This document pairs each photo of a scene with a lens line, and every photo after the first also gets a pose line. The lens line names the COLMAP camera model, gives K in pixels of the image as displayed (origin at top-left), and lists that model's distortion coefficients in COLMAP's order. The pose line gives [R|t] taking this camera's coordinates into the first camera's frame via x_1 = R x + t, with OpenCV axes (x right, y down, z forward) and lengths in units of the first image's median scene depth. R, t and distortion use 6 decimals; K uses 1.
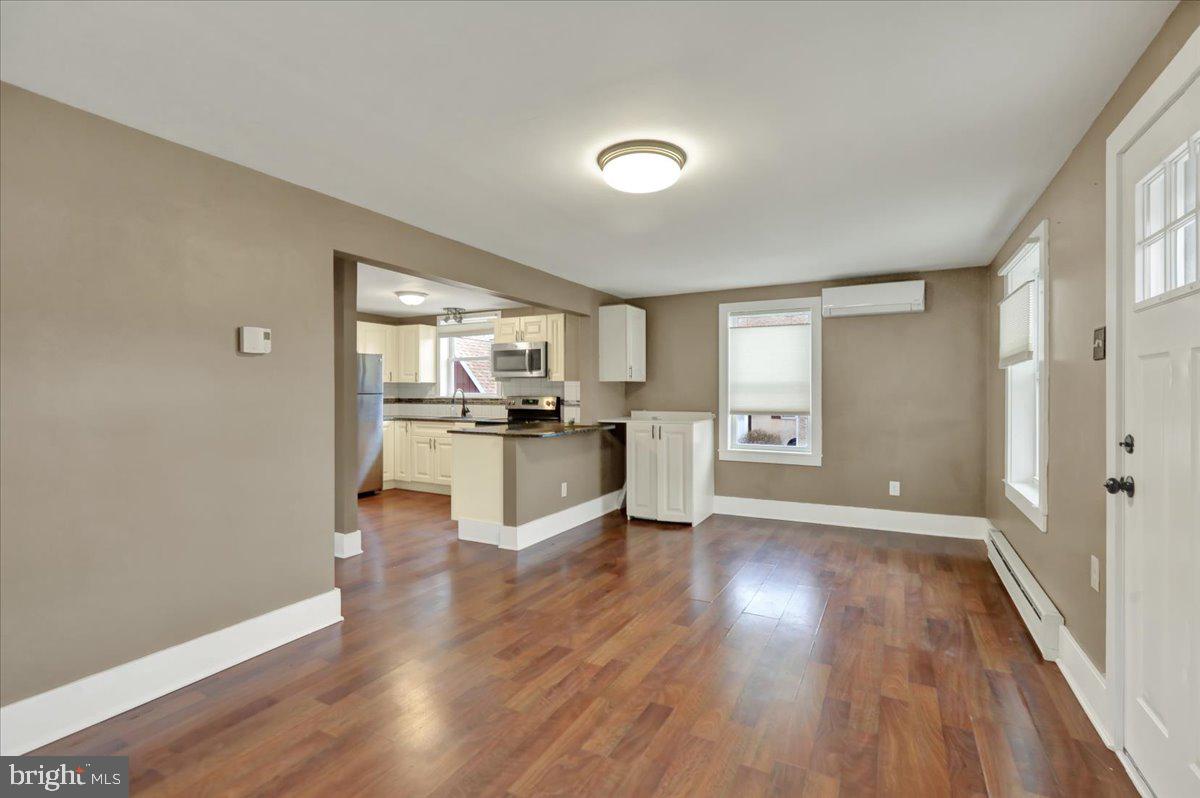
lens RADIAL K [[566.1, 0, 594.8], [0, 566.1, 392.8], [0, 0, 1]] dist [-0.003001, 0.000611]
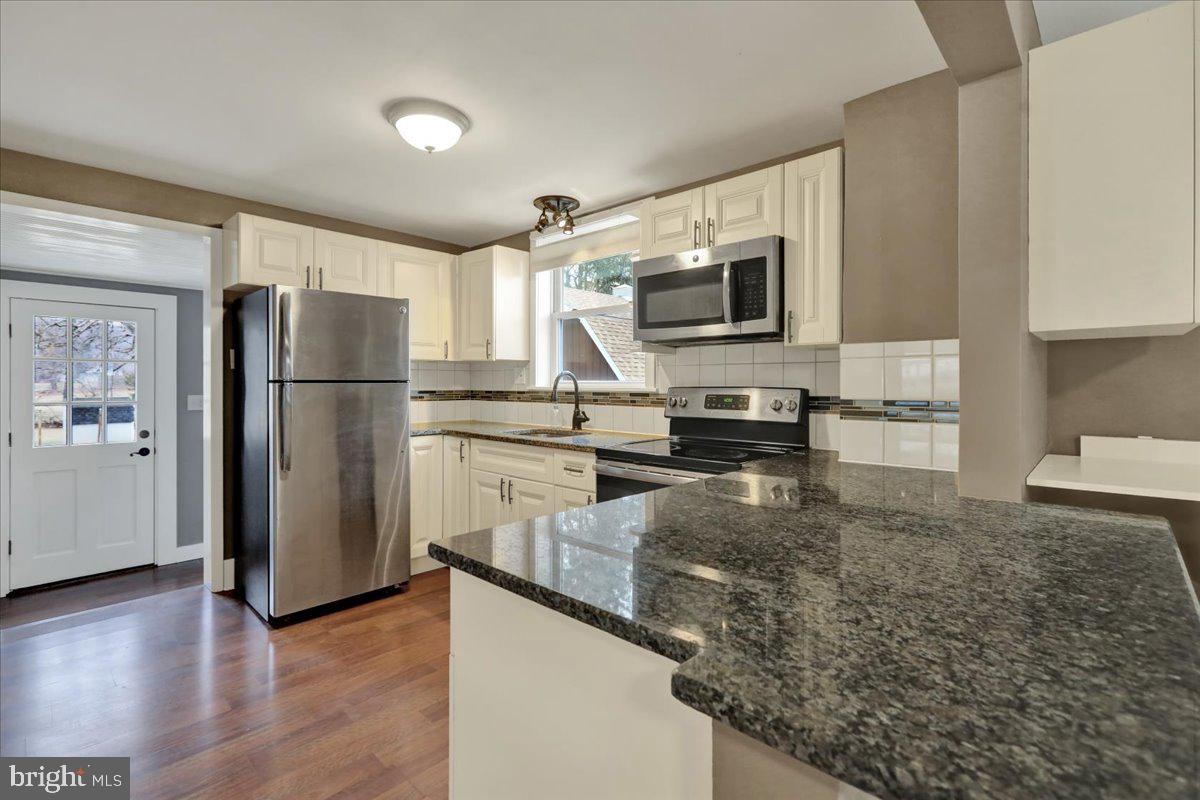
lens RADIAL K [[566.1, 0, 599.6], [0, 566.1, 396.1], [0, 0, 1]] dist [-0.003001, 0.000611]
pose [[0.969465, 0.006535, -0.245143, -0.097420], [-0.000891, 0.999732, 0.023127, 0.002735], [0.245229, -0.022202, 0.969211, 0.552013]]
